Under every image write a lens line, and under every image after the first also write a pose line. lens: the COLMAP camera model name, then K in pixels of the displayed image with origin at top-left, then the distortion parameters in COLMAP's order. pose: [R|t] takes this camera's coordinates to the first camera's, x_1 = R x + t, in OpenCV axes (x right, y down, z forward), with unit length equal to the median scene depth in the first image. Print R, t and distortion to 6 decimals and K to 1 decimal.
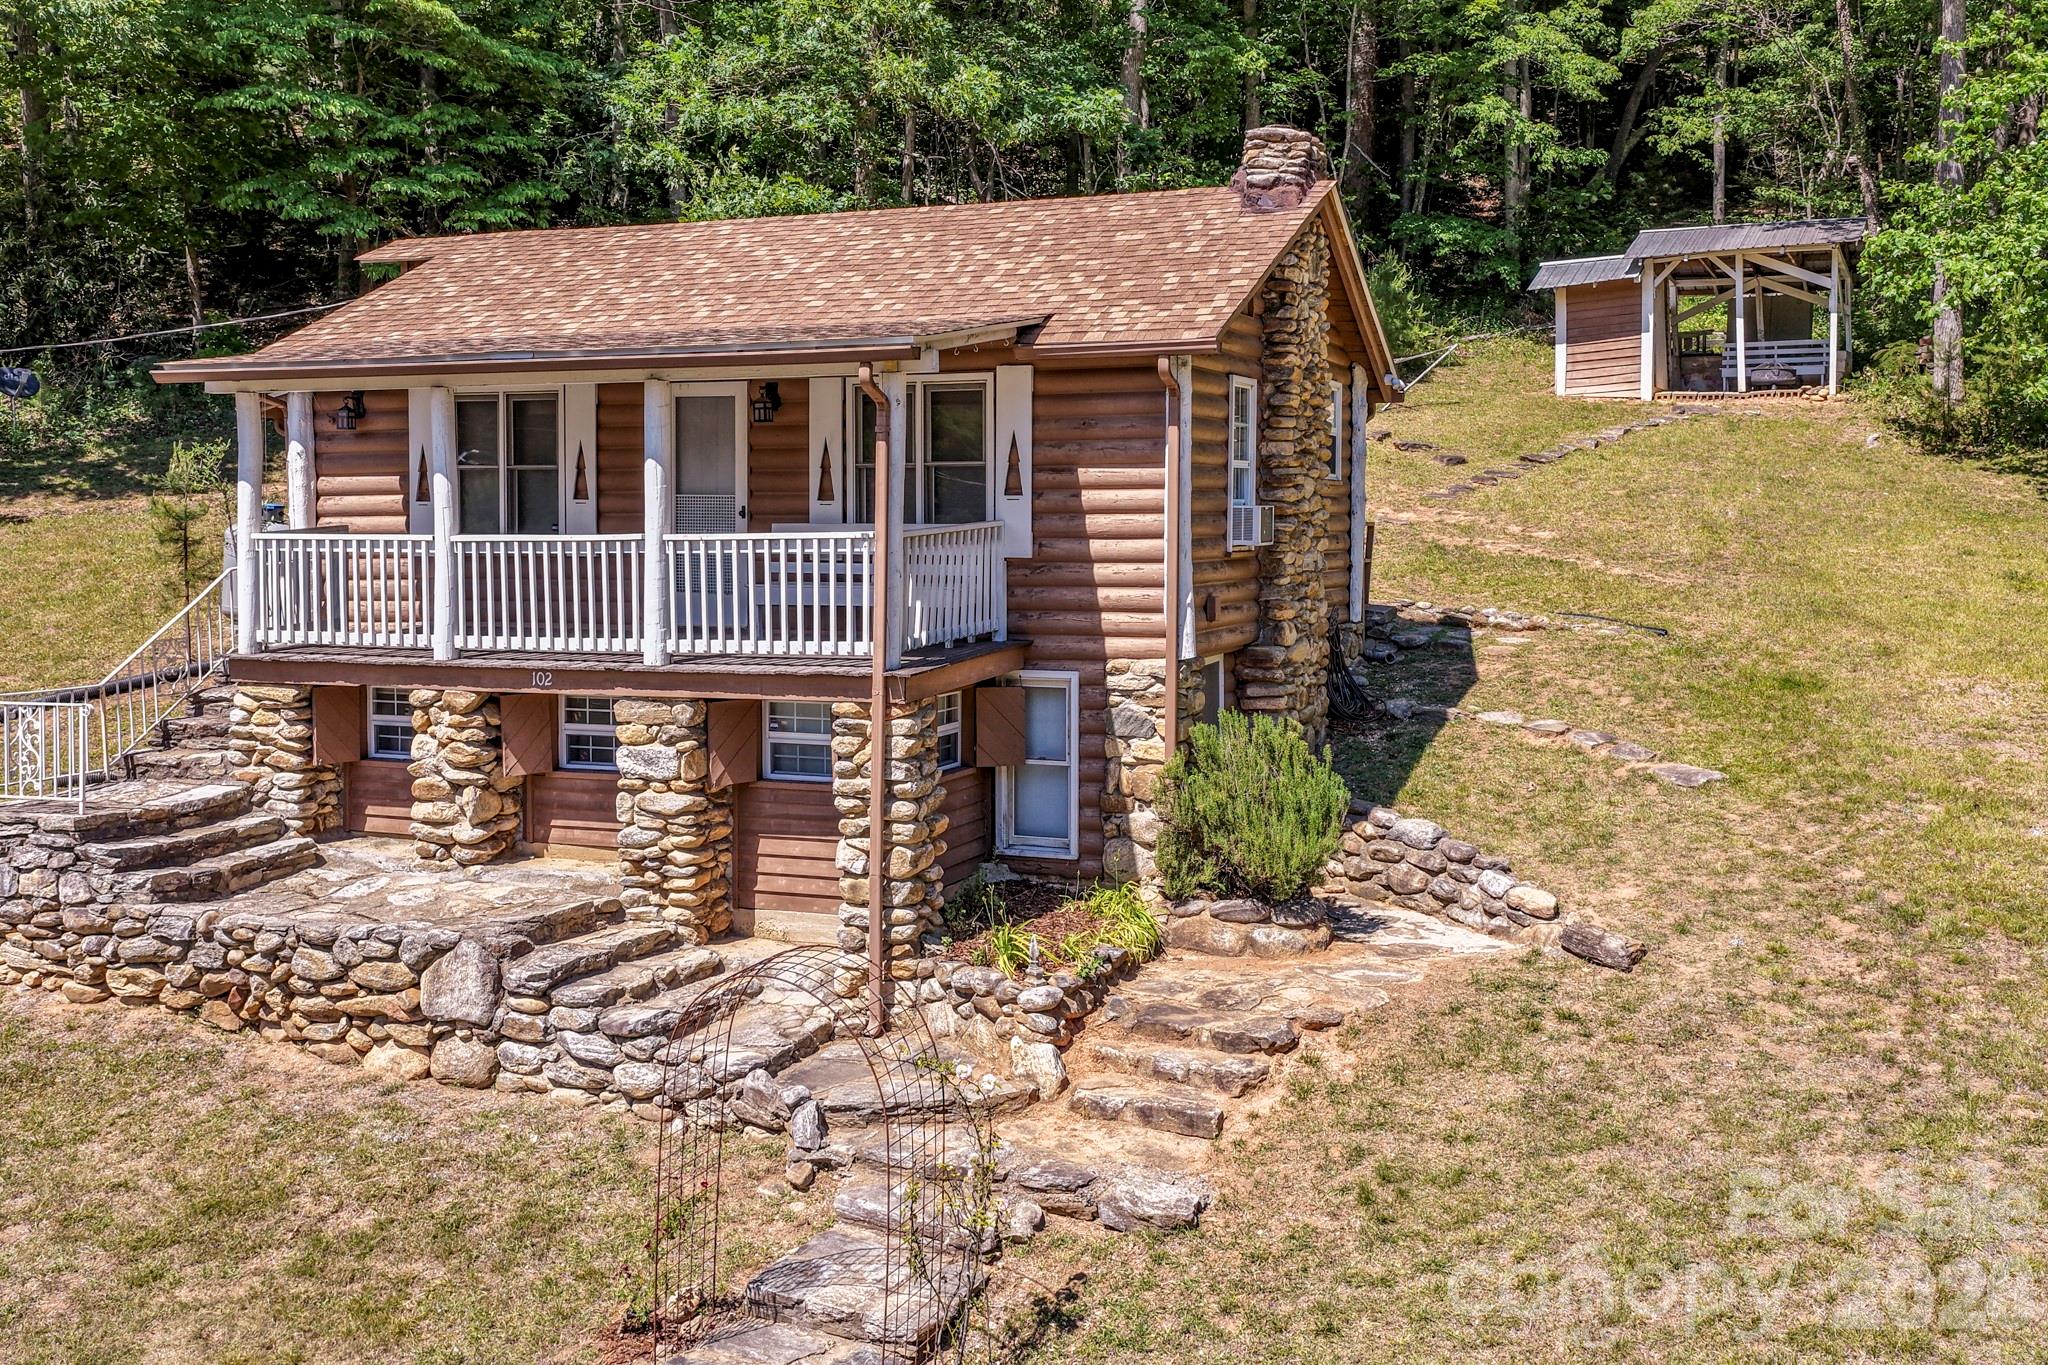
lens RADIAL K [[1861.7, 0, 1123.9], [0, 1861.7, 610.9], [0, 0, 1]] dist [0.029809, 0.000000]
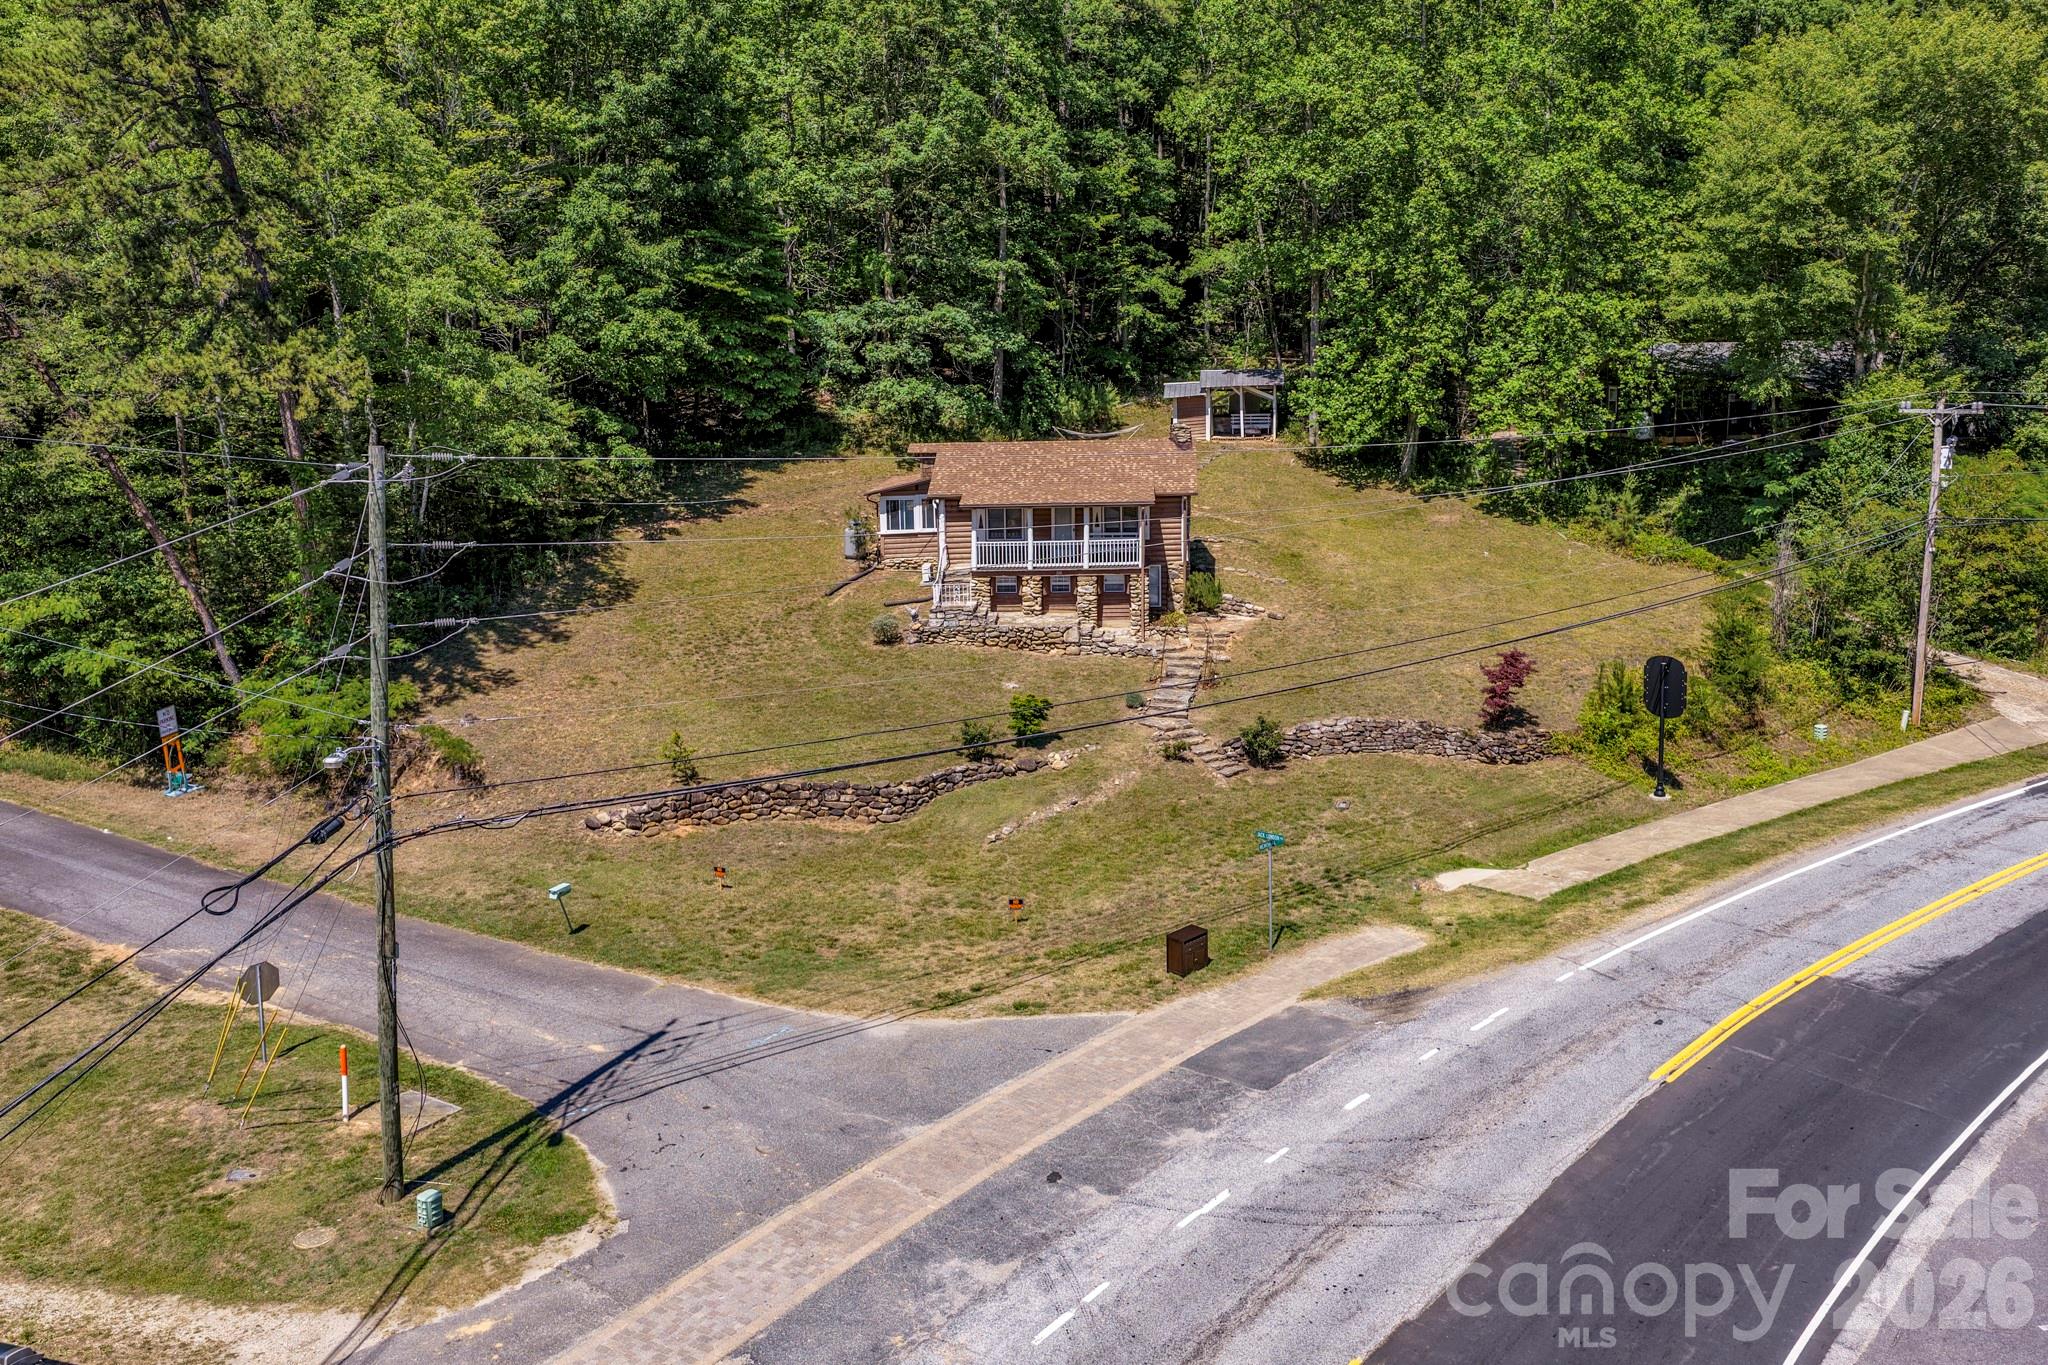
lens RADIAL K [[1668.0, 0, 1019.6], [0, 1668.0, 672.7], [0, 0, 1]] dist [-0.073554, -0.002578]
pose [[0.959298, -0.069234, 0.273776, -1.499592], [0.033426, 0.990503, 0.133363, -0.261336], [-0.280409, -0.118784, 0.952503, -2.806298]]
